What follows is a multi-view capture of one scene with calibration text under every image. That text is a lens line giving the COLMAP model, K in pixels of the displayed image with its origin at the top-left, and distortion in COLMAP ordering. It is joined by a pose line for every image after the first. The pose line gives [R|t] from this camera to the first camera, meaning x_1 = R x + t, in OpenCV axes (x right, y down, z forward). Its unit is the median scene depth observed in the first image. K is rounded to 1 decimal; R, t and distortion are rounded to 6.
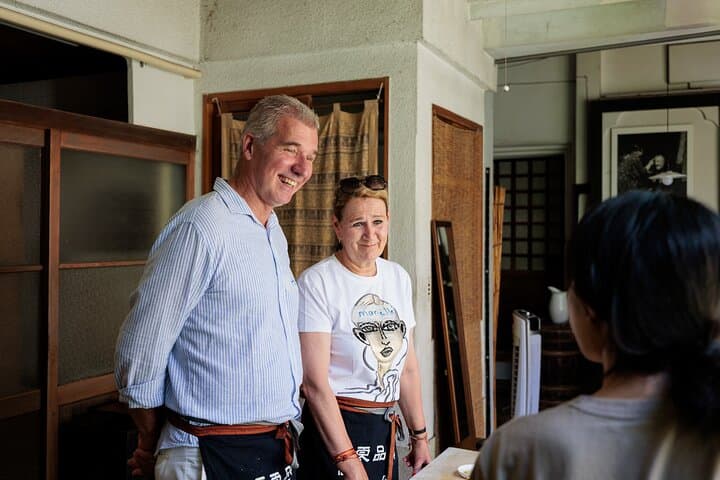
lens RADIAL K [[758.3, 0, 360.2], [0, 758.3, 238.5], [0, 0, 1]] dist [-0.004902, 0.000000]
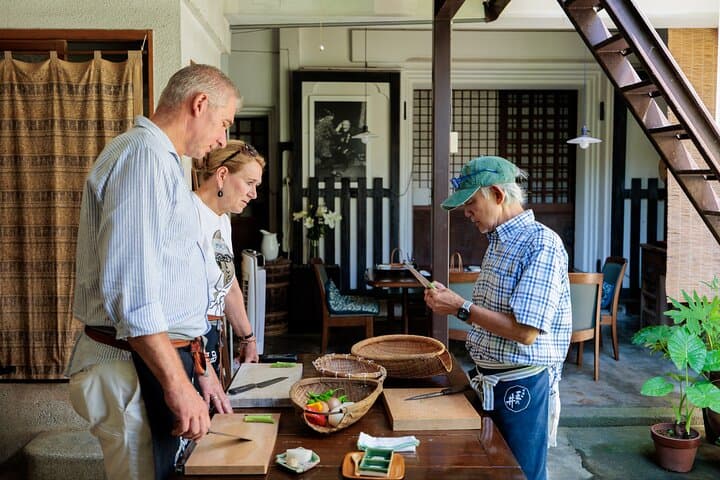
lens RADIAL K [[663.6, 0, 358.5], [0, 663.6, 239.2], [0, 0, 1]] dist [0.008361, 0.000000]
pose [[0.892924, -0.036155, 0.448753, -0.108514], [0.005268, 0.997541, 0.069886, 0.010829], [-0.450177, -0.060039, 0.890919, 0.029488]]
